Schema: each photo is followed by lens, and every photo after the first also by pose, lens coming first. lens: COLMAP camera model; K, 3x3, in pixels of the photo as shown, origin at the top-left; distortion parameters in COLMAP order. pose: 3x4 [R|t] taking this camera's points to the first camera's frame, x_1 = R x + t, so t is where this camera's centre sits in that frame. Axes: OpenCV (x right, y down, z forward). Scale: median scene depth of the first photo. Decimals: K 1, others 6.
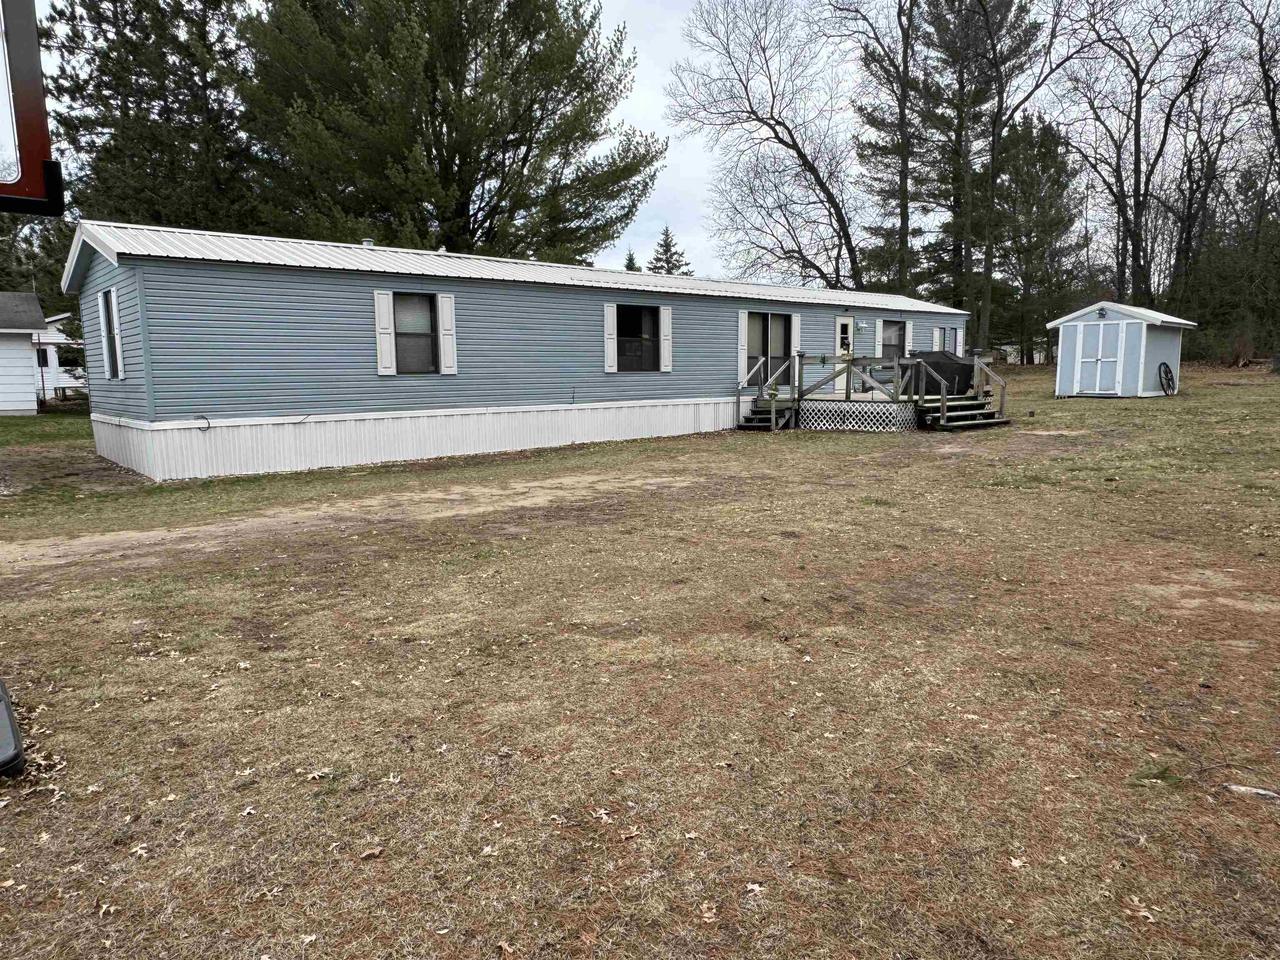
lens RADIAL K [[838.8, 0, 640.0], [0, 838.8, 480.0], [0, 0, 1]] dist [-0.001879, 0.005485]
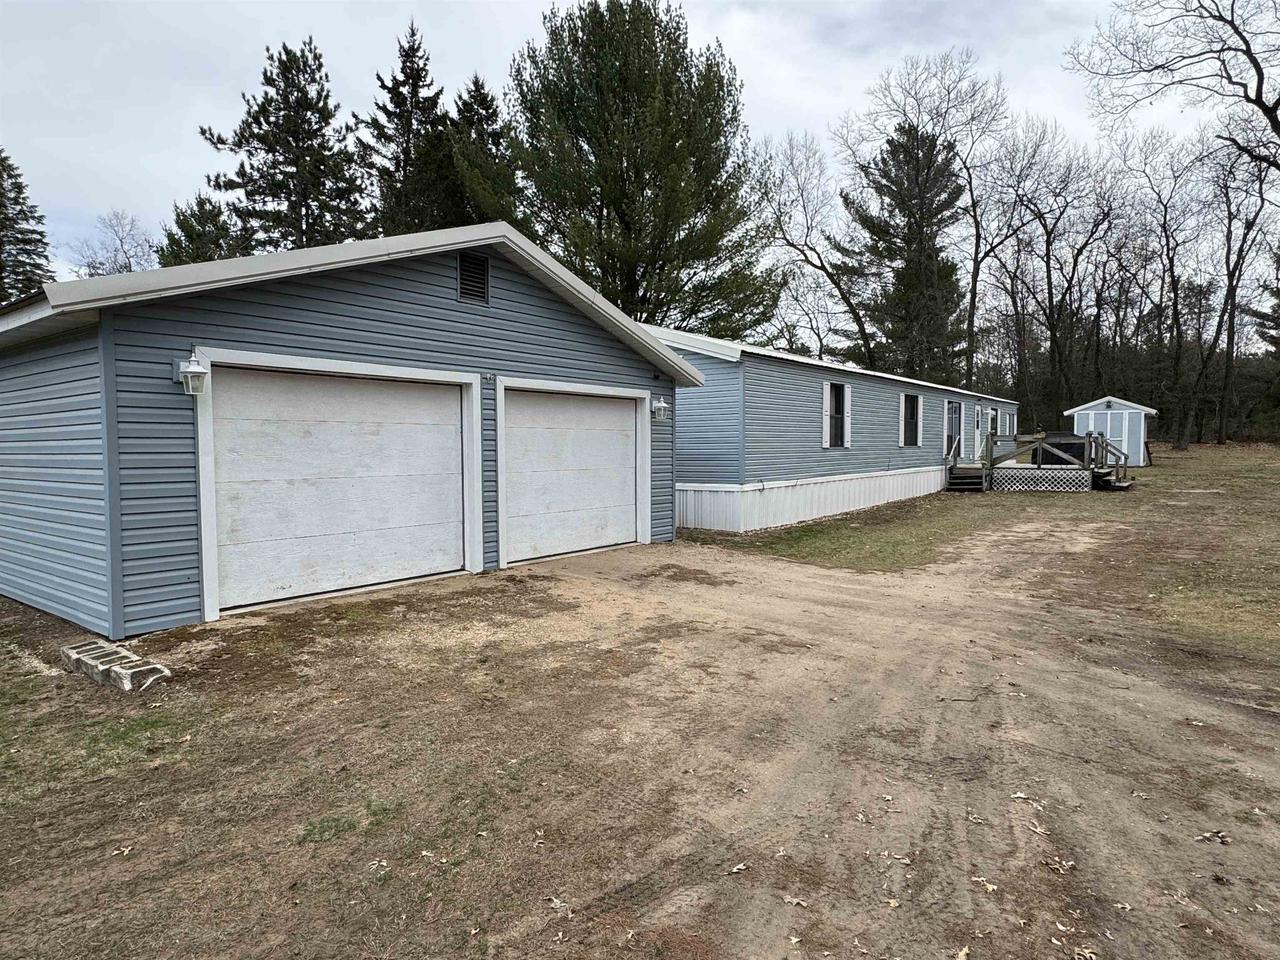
lens RADIAL K [[756.8, 0, 640.0], [0, 756.8, 480.0], [0, 0, 1]] dist [-0.003863, -0.001729]
pose [[0.980624, -0.003198, 0.195875, -0.531435], [0.019442, 0.996519, -0.081062, 0.006952], [-0.194934, 0.083300, 0.977273, -0.039606]]
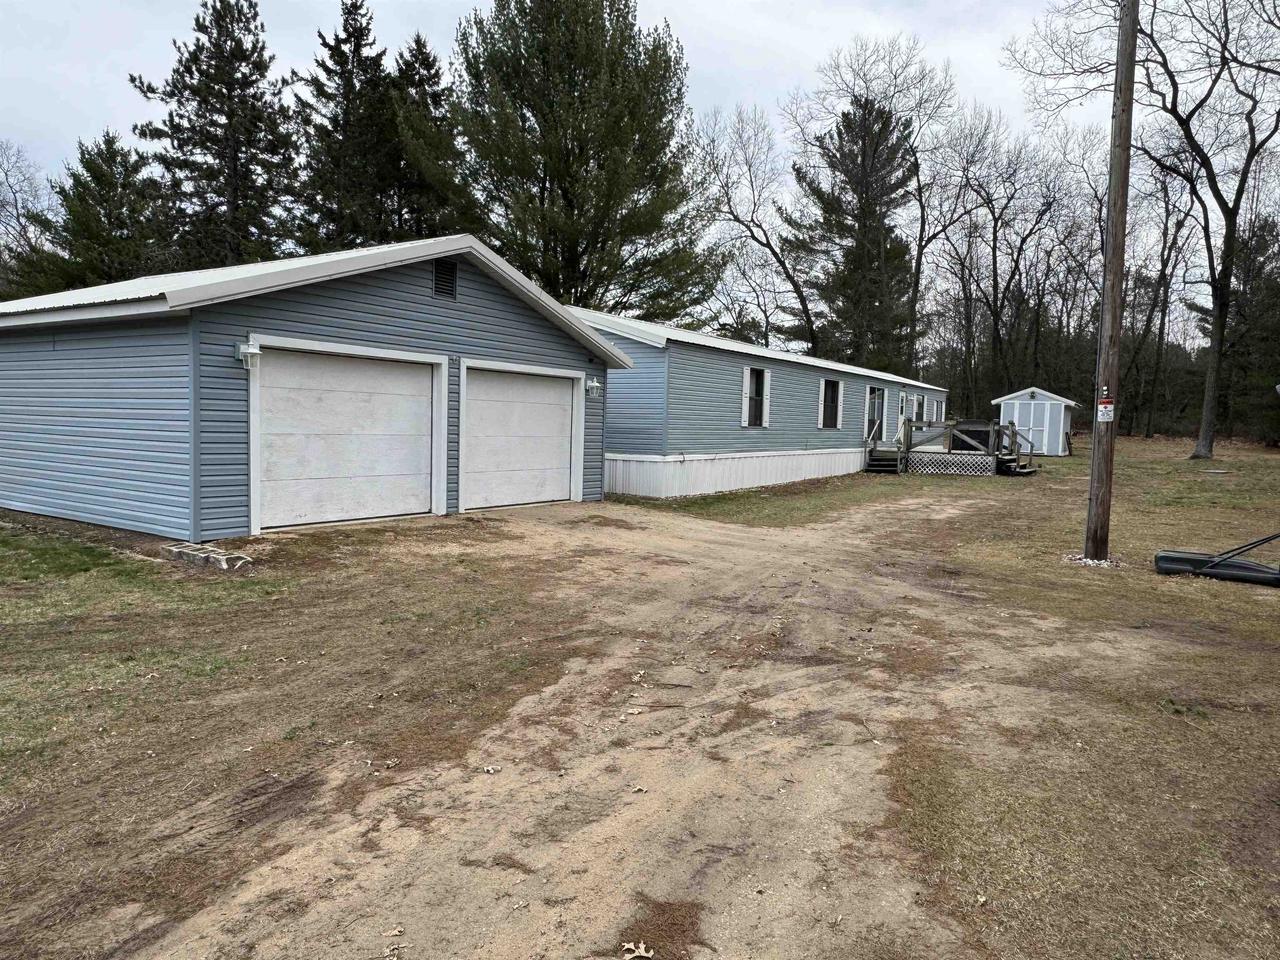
lens RADIAL K [[838.8, 0, 640.0], [0, 838.8, 480.0], [0, 0, 1]] dist [-0.001879, 0.005485]
pose [[0.962834, 0.019274, 0.269404, -0.560730], [-0.004102, 0.998379, -0.056769, 0.029188], [-0.270062, 0.053554, 0.961353, -0.196008]]
